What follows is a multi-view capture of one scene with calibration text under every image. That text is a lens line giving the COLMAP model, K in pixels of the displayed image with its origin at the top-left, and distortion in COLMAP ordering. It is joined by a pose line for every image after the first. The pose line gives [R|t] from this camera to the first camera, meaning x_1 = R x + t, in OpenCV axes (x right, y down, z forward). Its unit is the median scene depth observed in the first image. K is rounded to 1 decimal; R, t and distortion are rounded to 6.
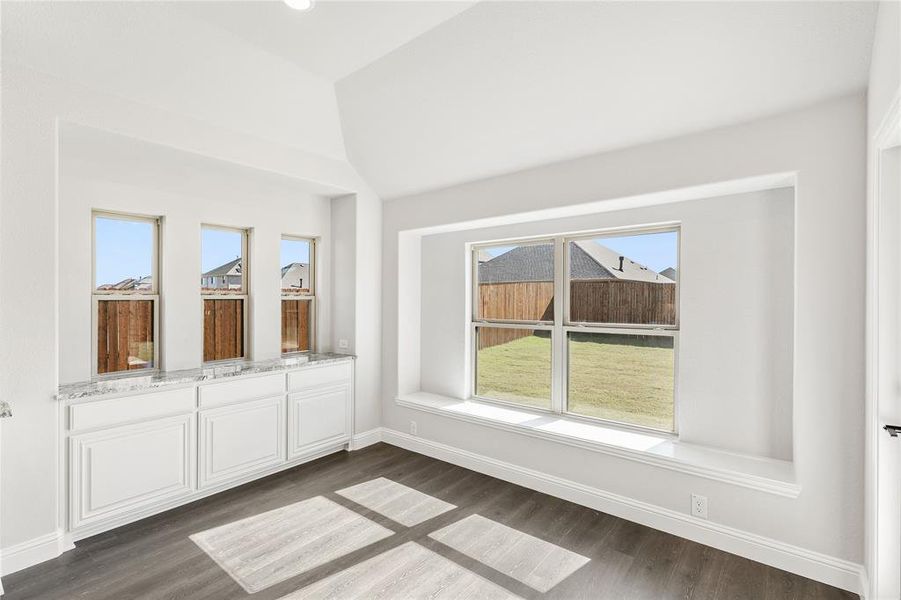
lens RADIAL K [[418.9, 0, 447.2], [0, 418.9, 297.1], [0, 0, 1]] dist [-0.017313, -0.000492]
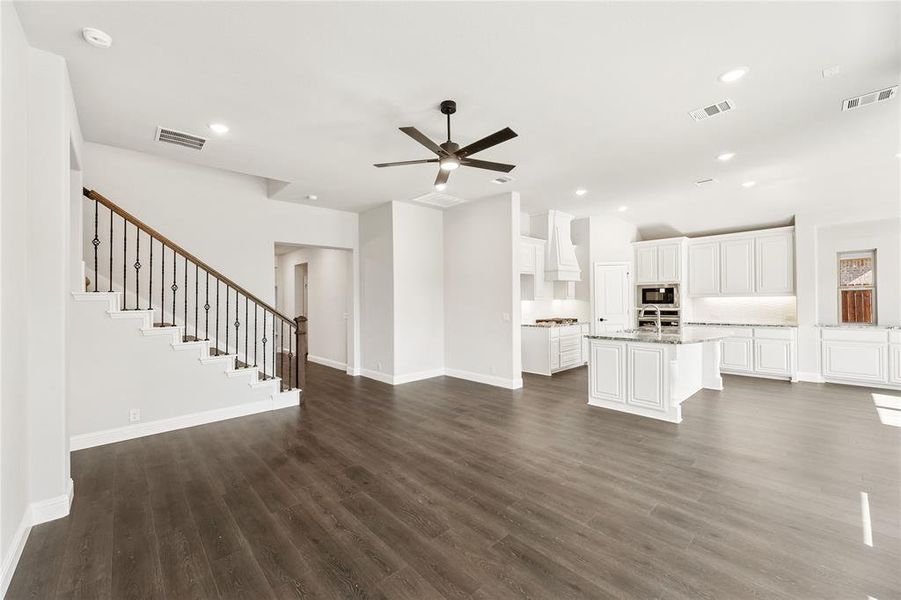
lens RADIAL K [[364.2, 0, 455.3], [0, 364.2, 298.0], [0, 0, 1]] dist [0.000448, 0.000204]
pose [[-0.141942, -0.000774, -0.989875, 1.057371], [0.022126, 0.999747, -0.003955, 0.004826], [0.989628, -0.022463, -0.141889, -0.614758]]
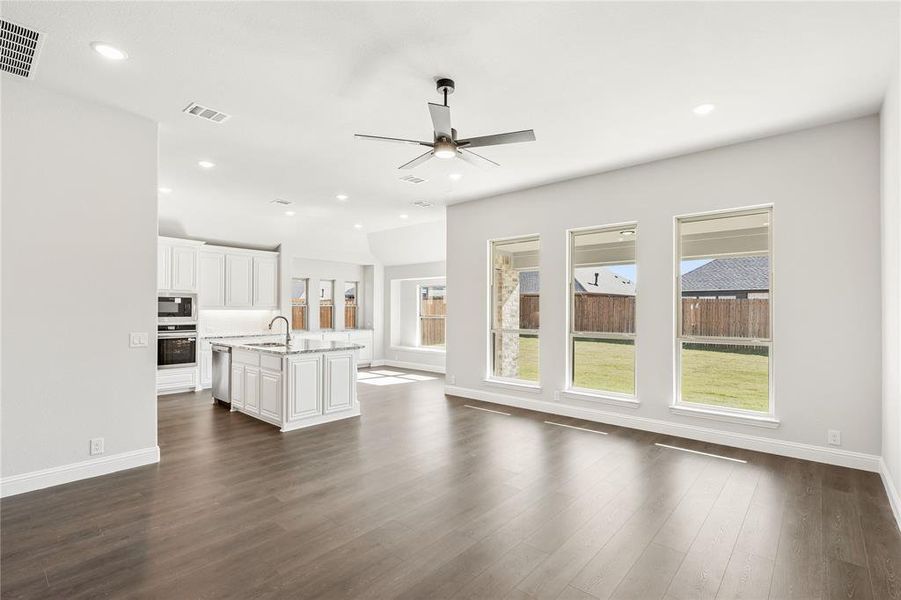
lens RADIAL K [[418.9, 0, 458.5], [0, 418.9, 306.4], [0, 0, 1]] dist [-0.017313, -0.000492]
pose [[0.999693, 0.003312, -0.024566, 0.351964], [-0.003347, 0.999993, -0.001364, 0.004926], [0.024562, 0.001446, 0.999697, -1.495041]]
